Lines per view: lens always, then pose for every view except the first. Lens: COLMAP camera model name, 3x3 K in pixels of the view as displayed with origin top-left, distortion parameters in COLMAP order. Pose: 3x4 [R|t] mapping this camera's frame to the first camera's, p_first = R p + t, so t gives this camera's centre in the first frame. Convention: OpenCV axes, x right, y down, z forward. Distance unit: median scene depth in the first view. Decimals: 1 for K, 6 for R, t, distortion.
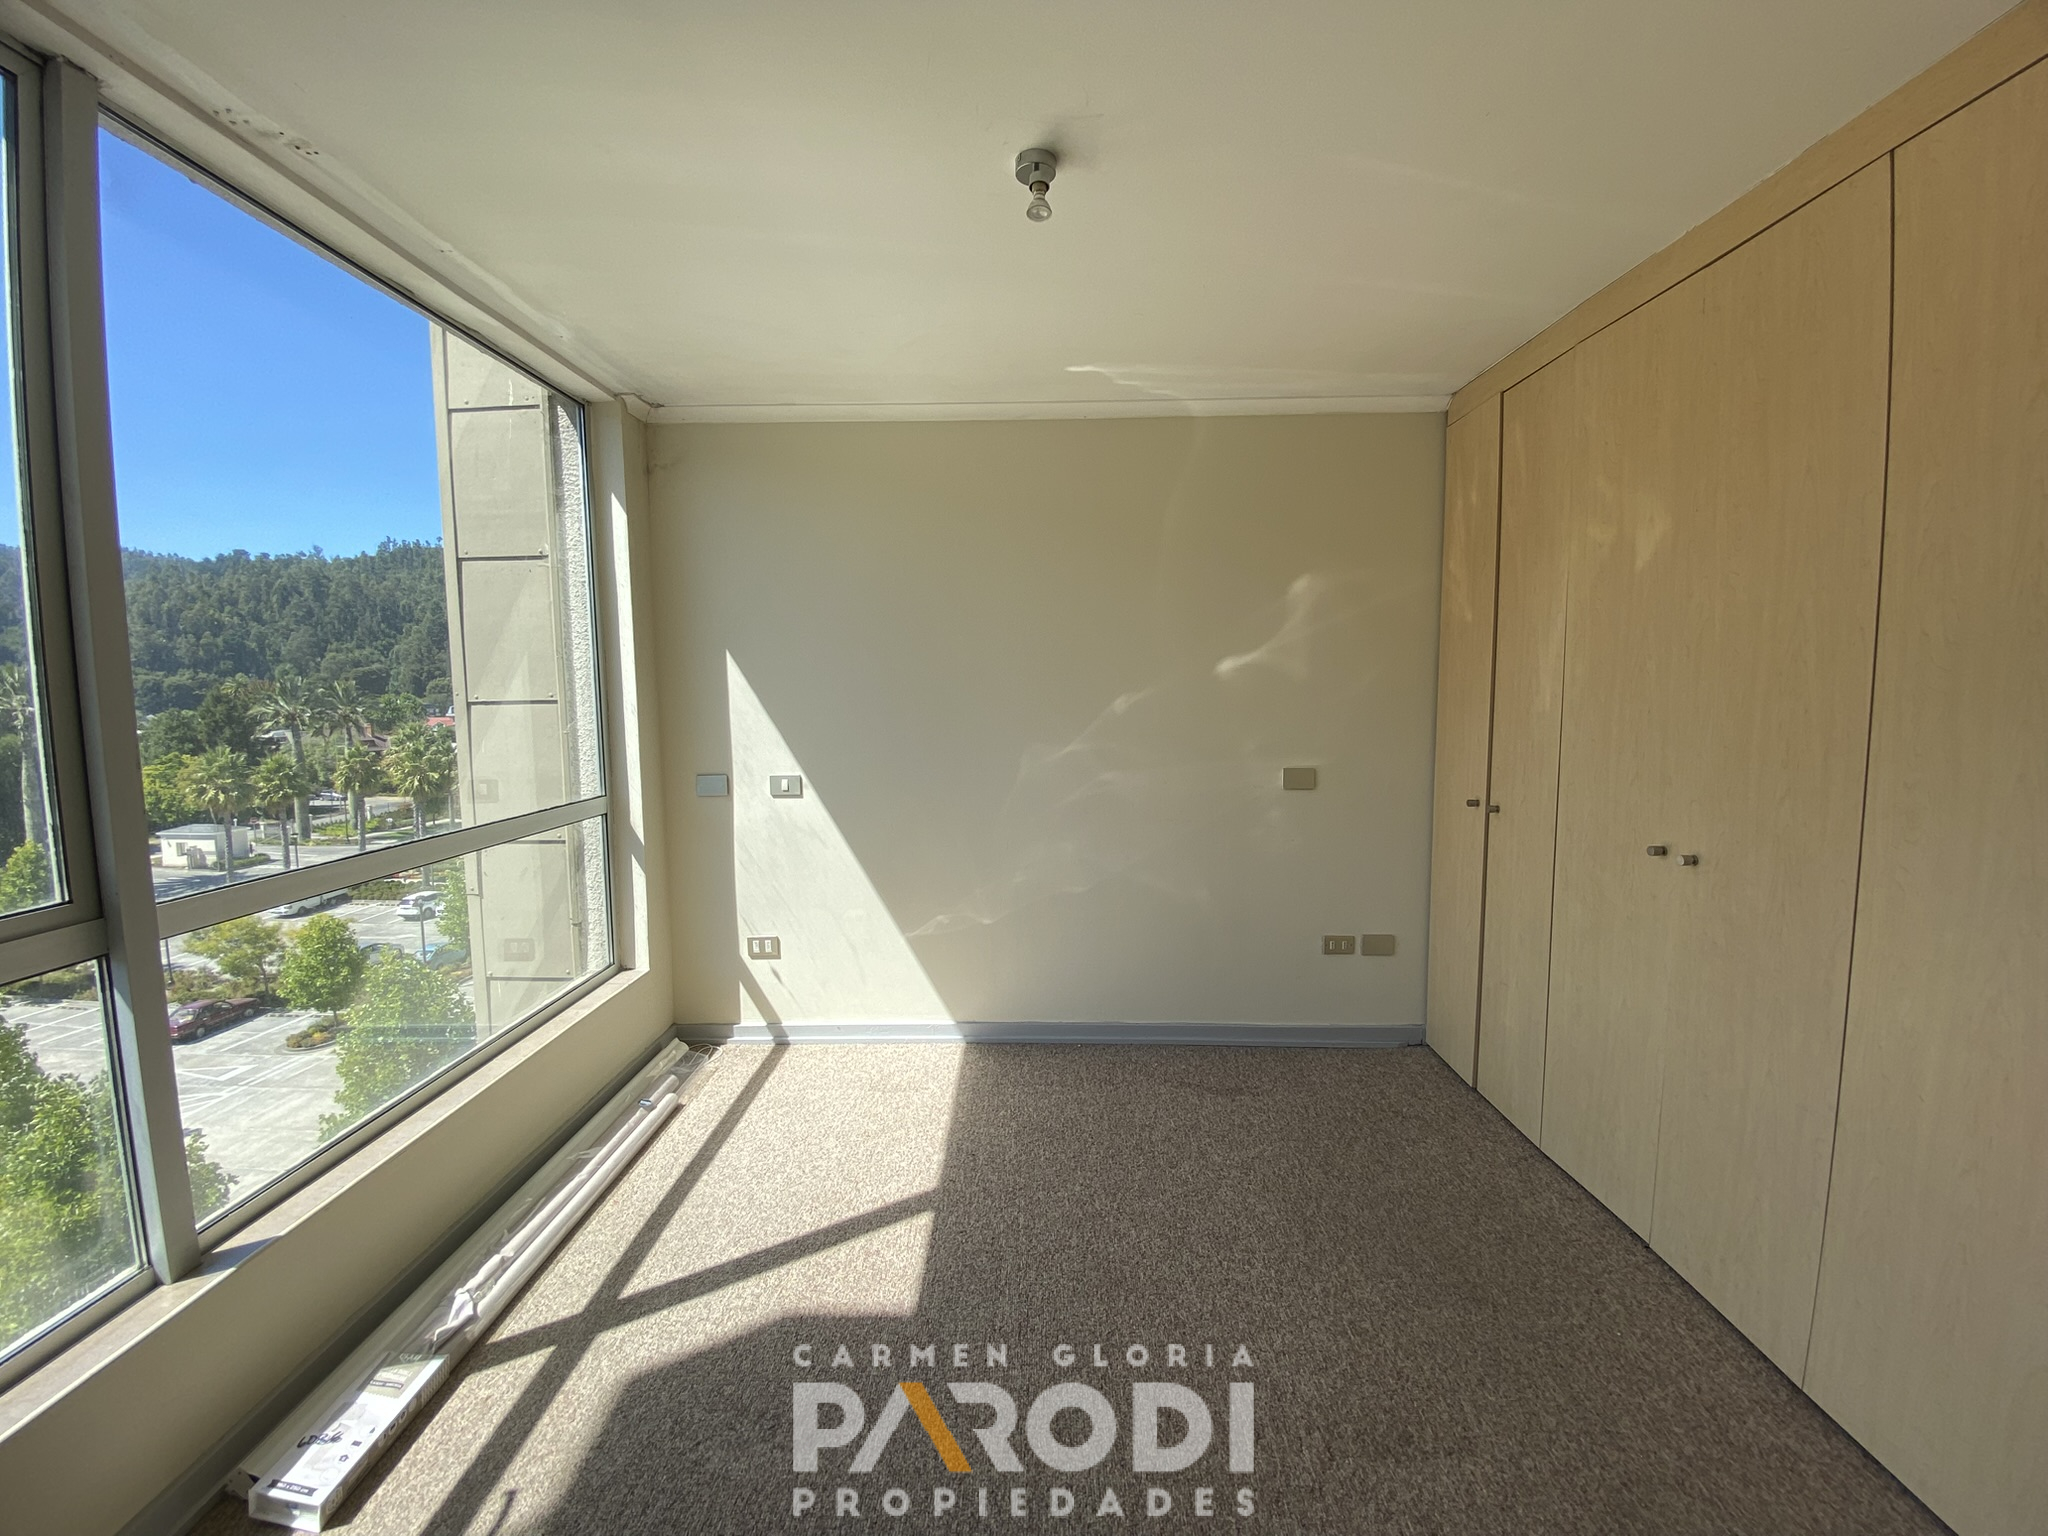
lens RADIAL K [[831.1, 0, 1013.7], [0, 831.1, 766.7], [0, 0, 1]] dist [0.027046, -0.025443]
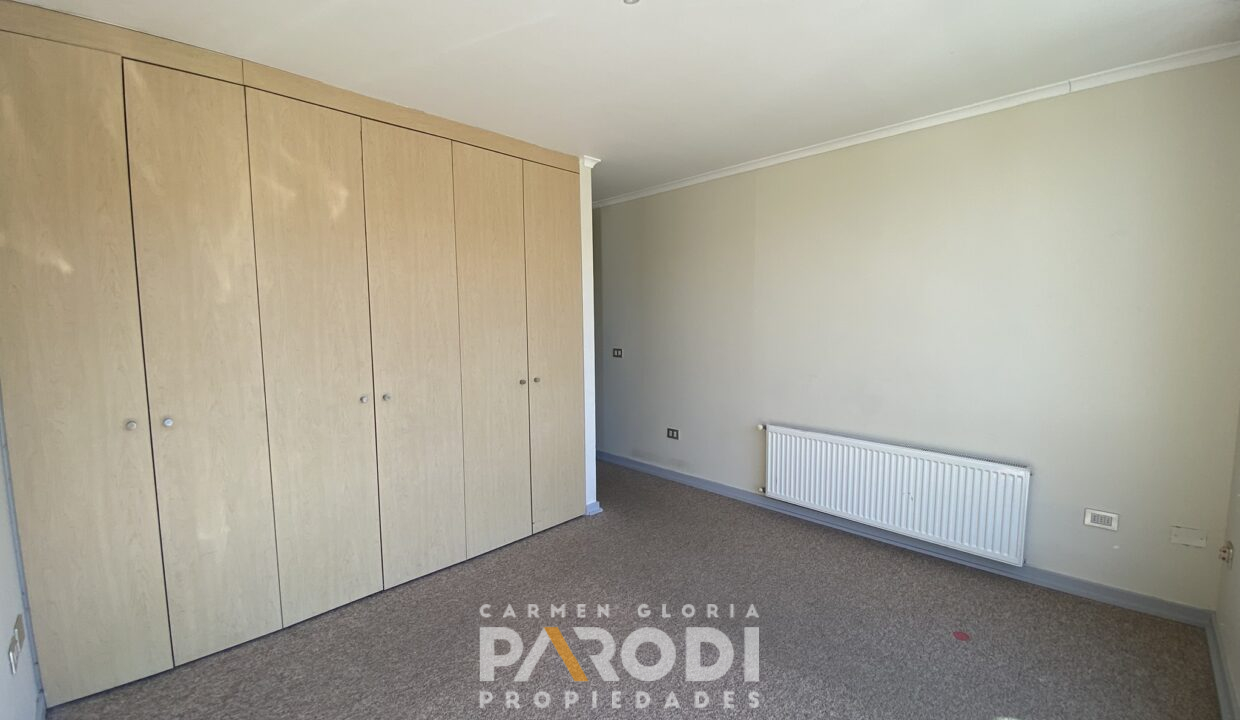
lens RADIAL K [[499.6, 0, 633.7], [0, 499.6, 360.0], [0, 0, 1]] dist [-0.024153, -0.007134]
pose [[-0.775120, -0.042910, 0.630355, -0.301361], [0.063127, 0.987439, 0.144842, -0.078546], [-0.628653, 0.152062, -0.762675, 0.953968]]
